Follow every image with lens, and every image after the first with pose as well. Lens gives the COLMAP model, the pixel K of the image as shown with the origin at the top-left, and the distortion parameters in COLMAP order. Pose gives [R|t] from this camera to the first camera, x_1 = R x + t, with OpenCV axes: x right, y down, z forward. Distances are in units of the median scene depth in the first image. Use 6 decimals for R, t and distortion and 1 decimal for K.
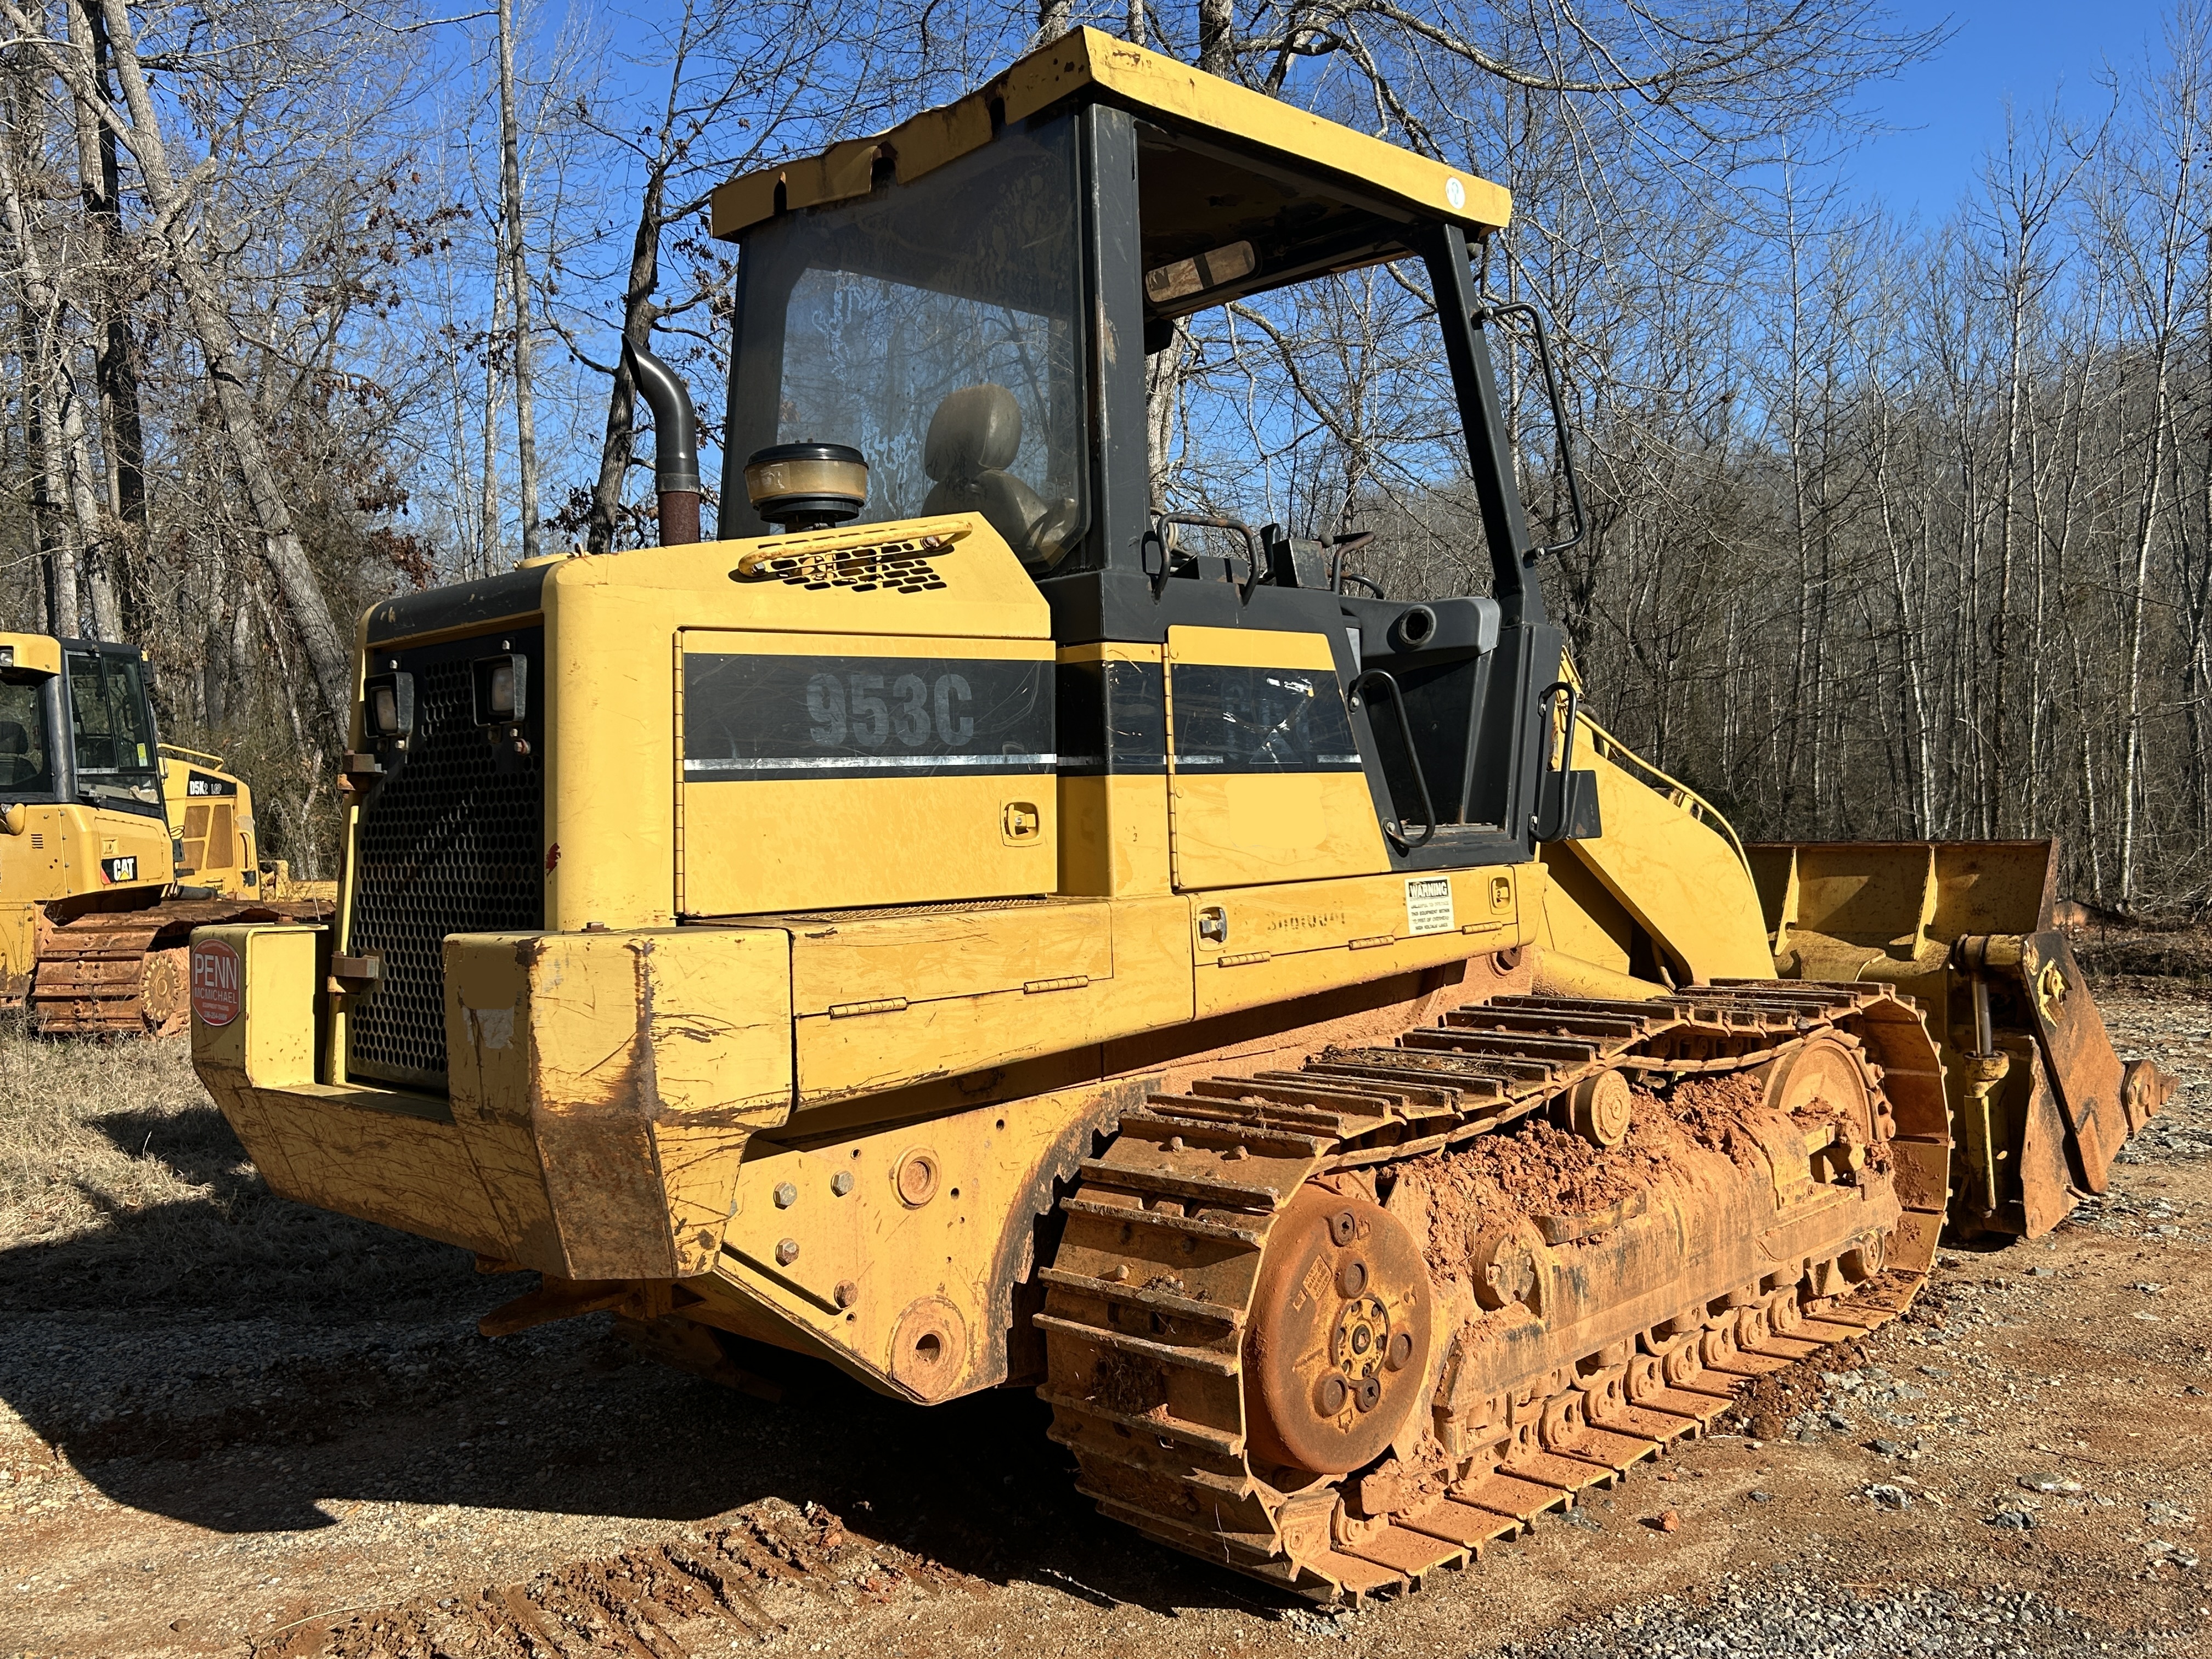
lens RADIAL K [[1857.8, 0, 1086.4], [0, 1857.8, 823.7], [0, 0, 1]] dist [0.069794, -0.096648]
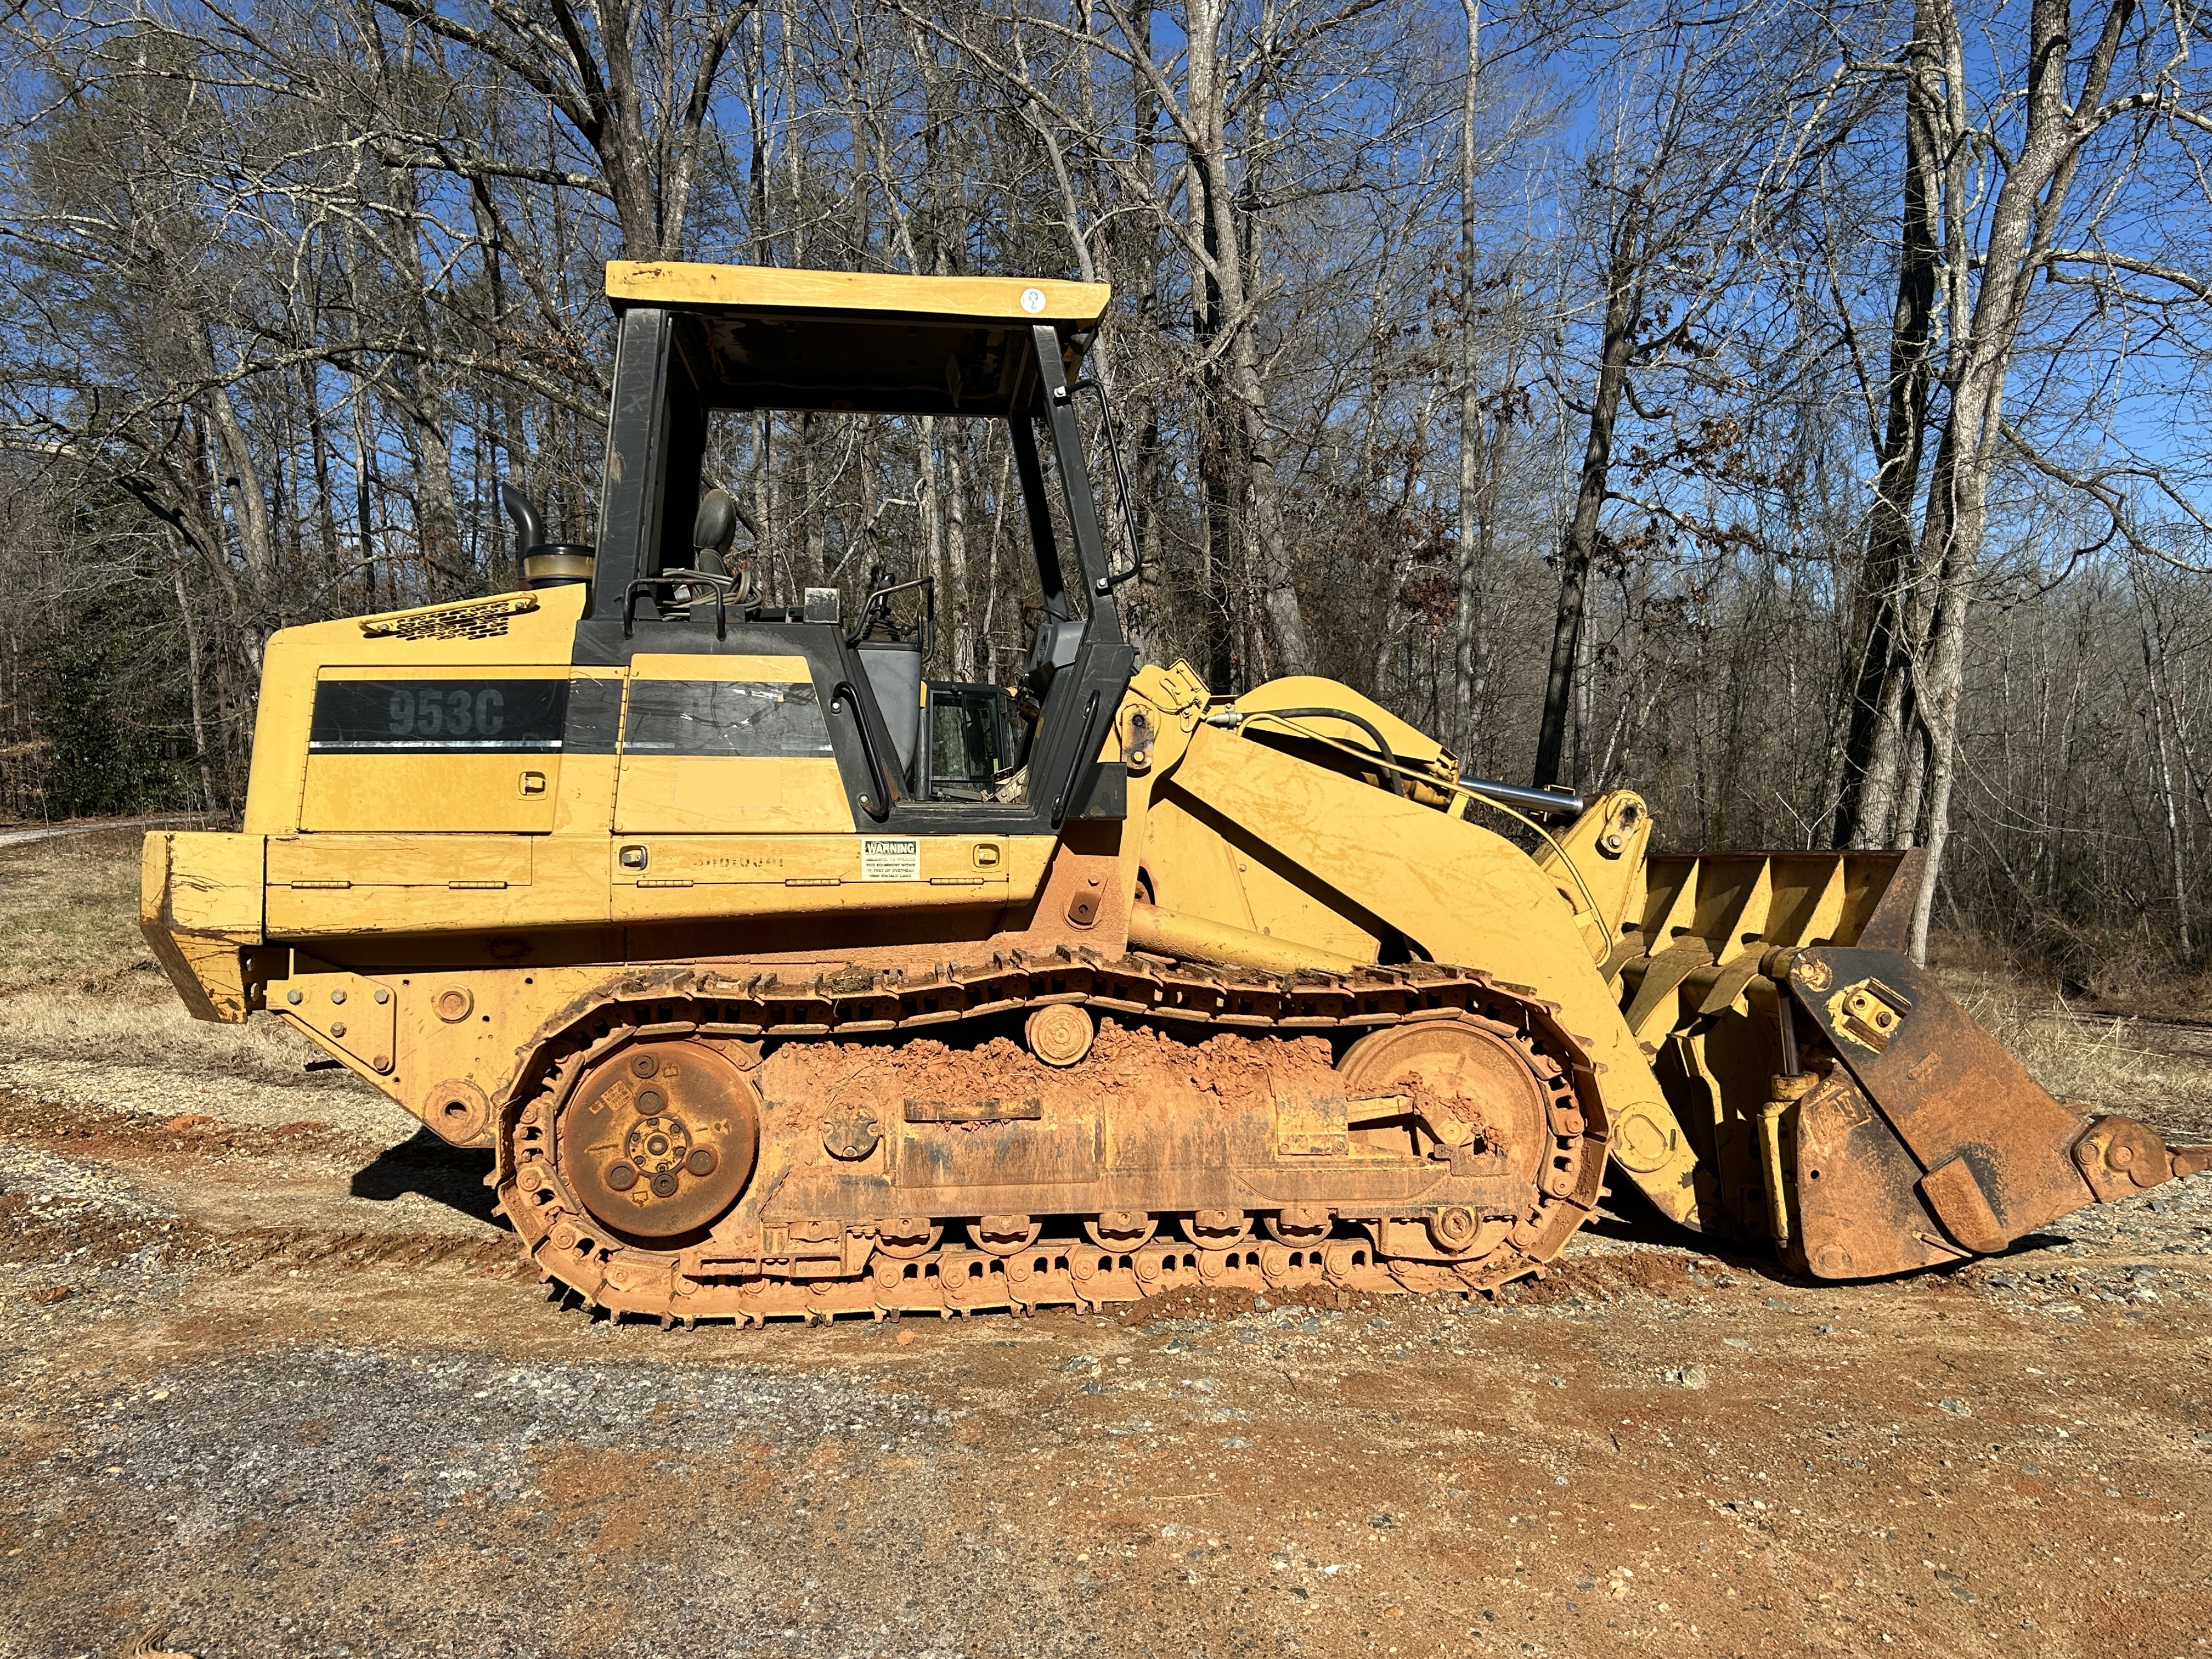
lens RADIAL K [[1857.8, 0, 1098.3], [0, 1857.8, 824.1], [0, 0, 1]] dist [0.069794, -0.096648]
pose [[0.780307, 0.024118, -0.624932, 1.272584], [-0.034184, 0.999407, -0.004113, 0.021819], [0.624462, 0.024572, 0.780669, 0.079421]]
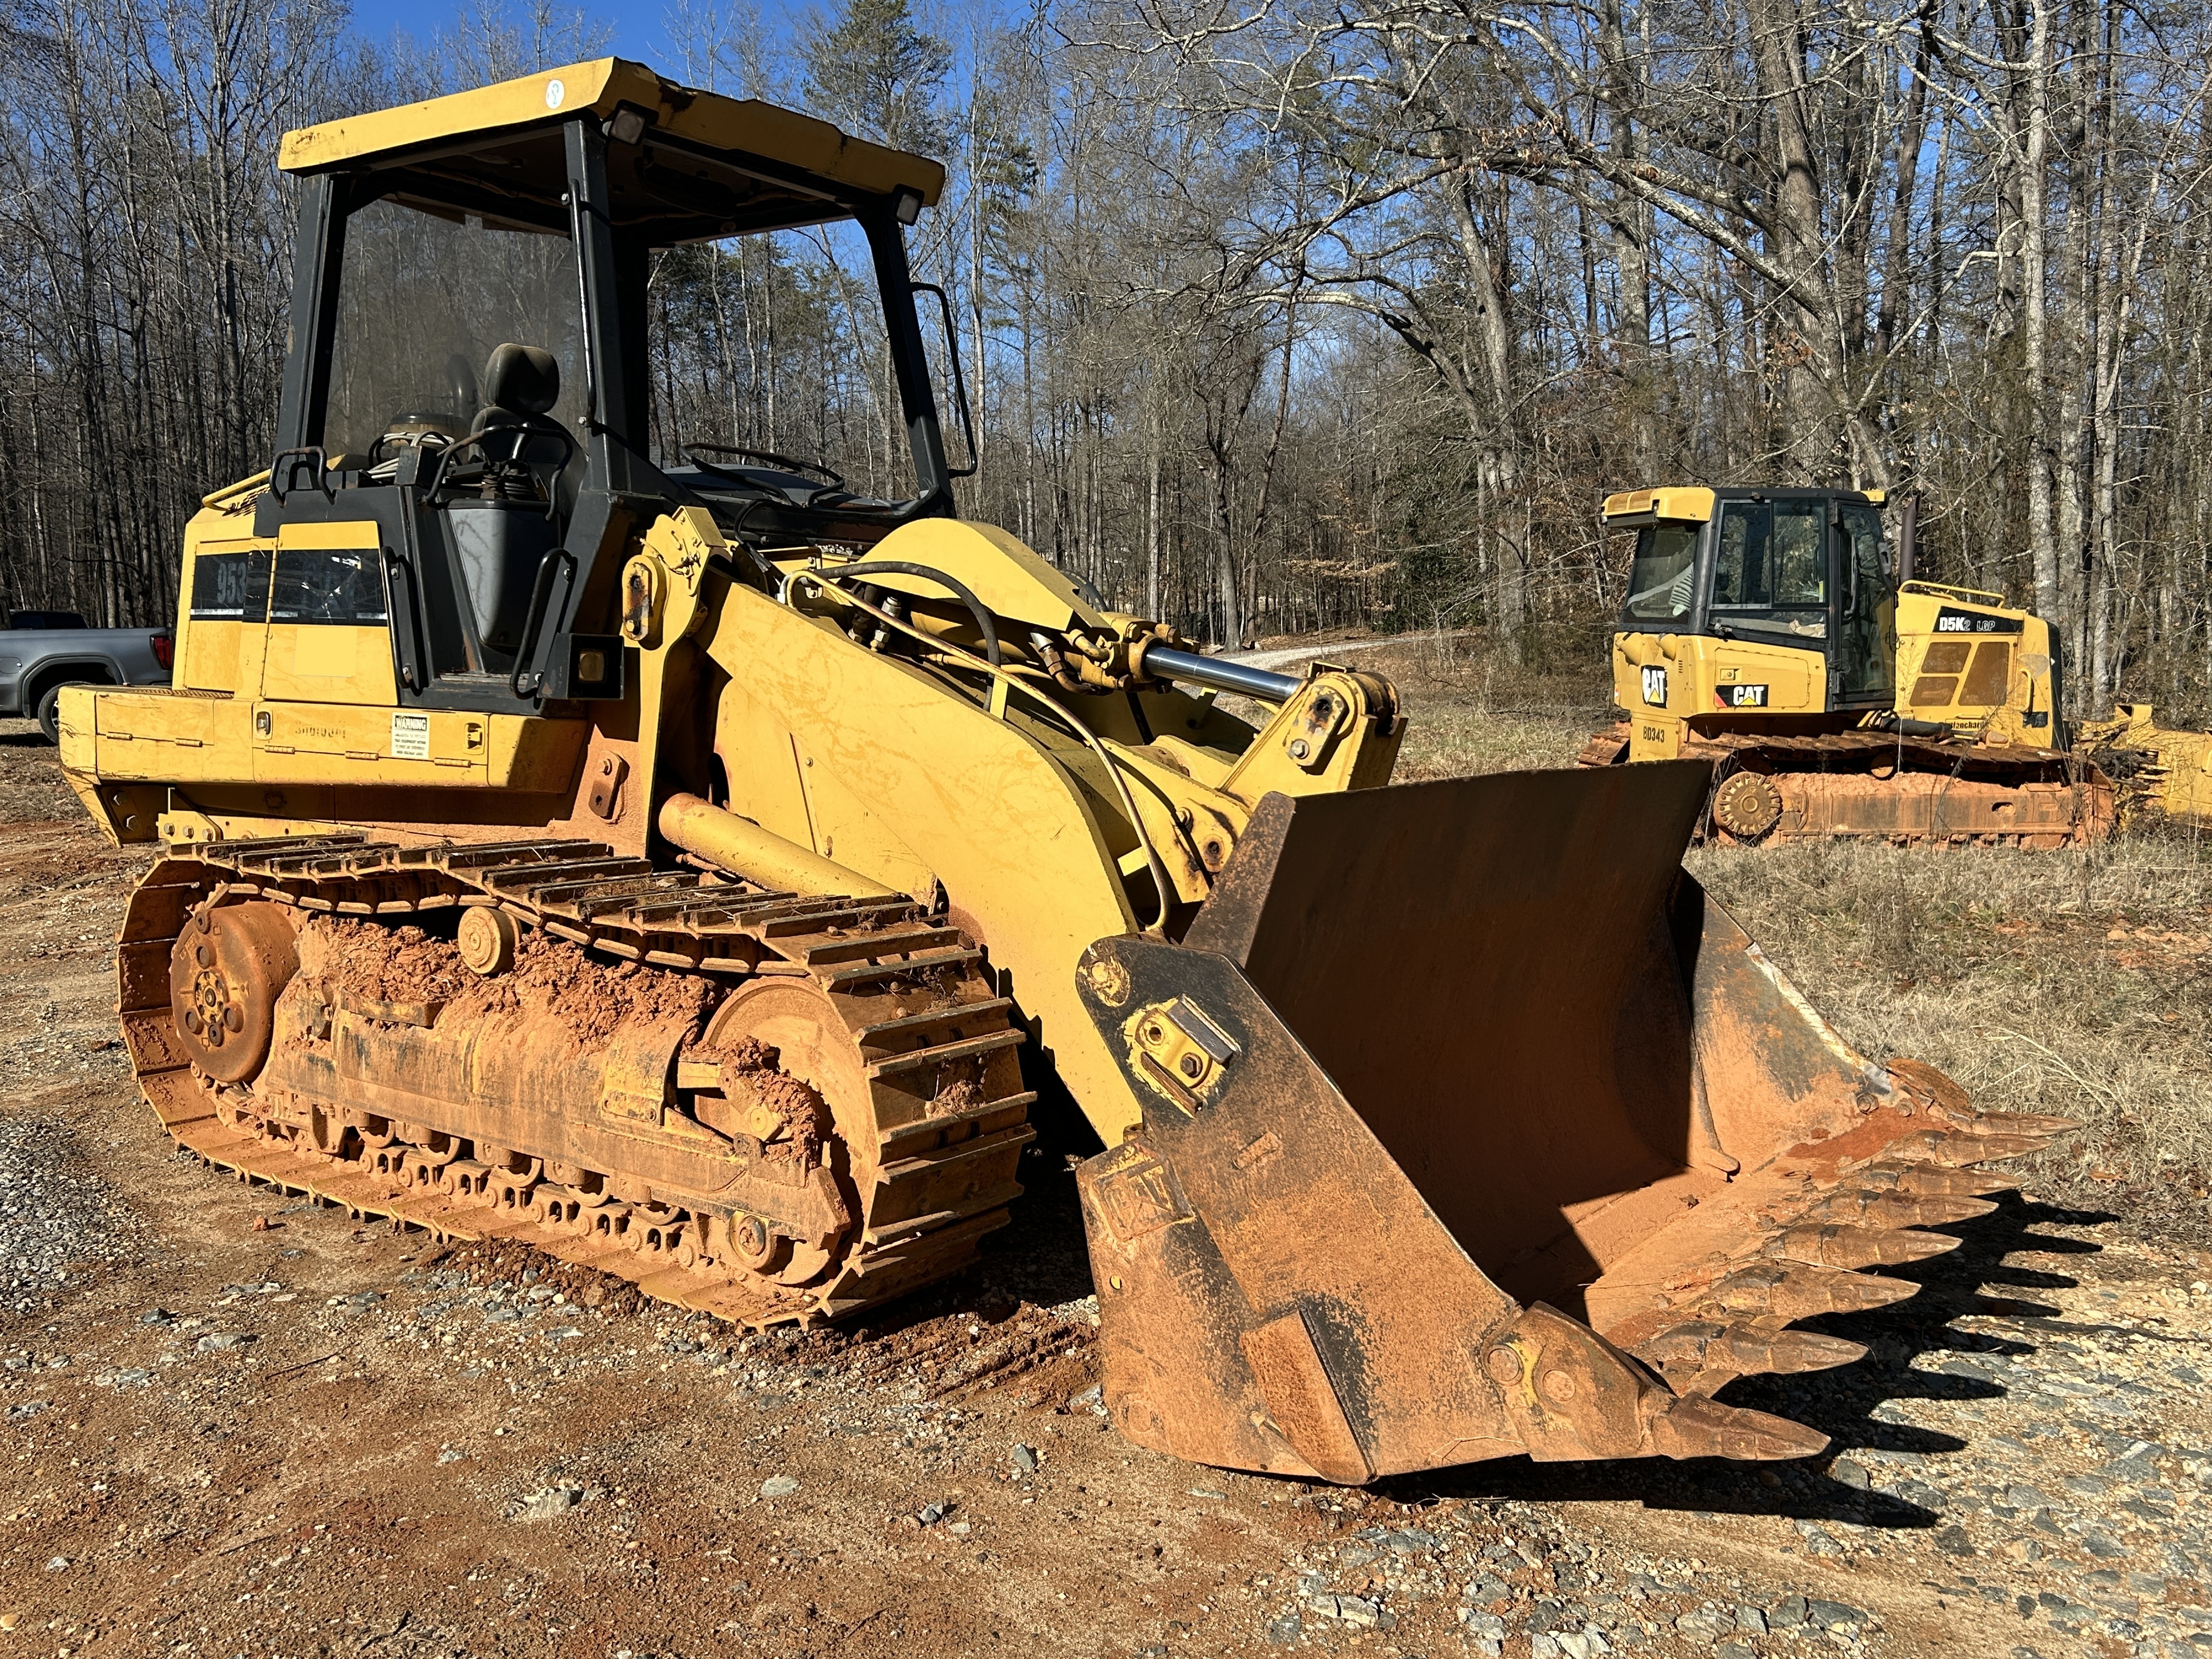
lens RADIAL K [[1857.8, 0, 1098.1], [0, 1857.8, 828.3], [0, 0, 1]] dist [0.069794, -0.096648]
pose [[0.161405, 0.131328, -0.978111, 1.704391], [-0.036438, 0.991224, 0.127075, -0.081103], [0.986215, 0.015130, 0.164774, 1.423822]]
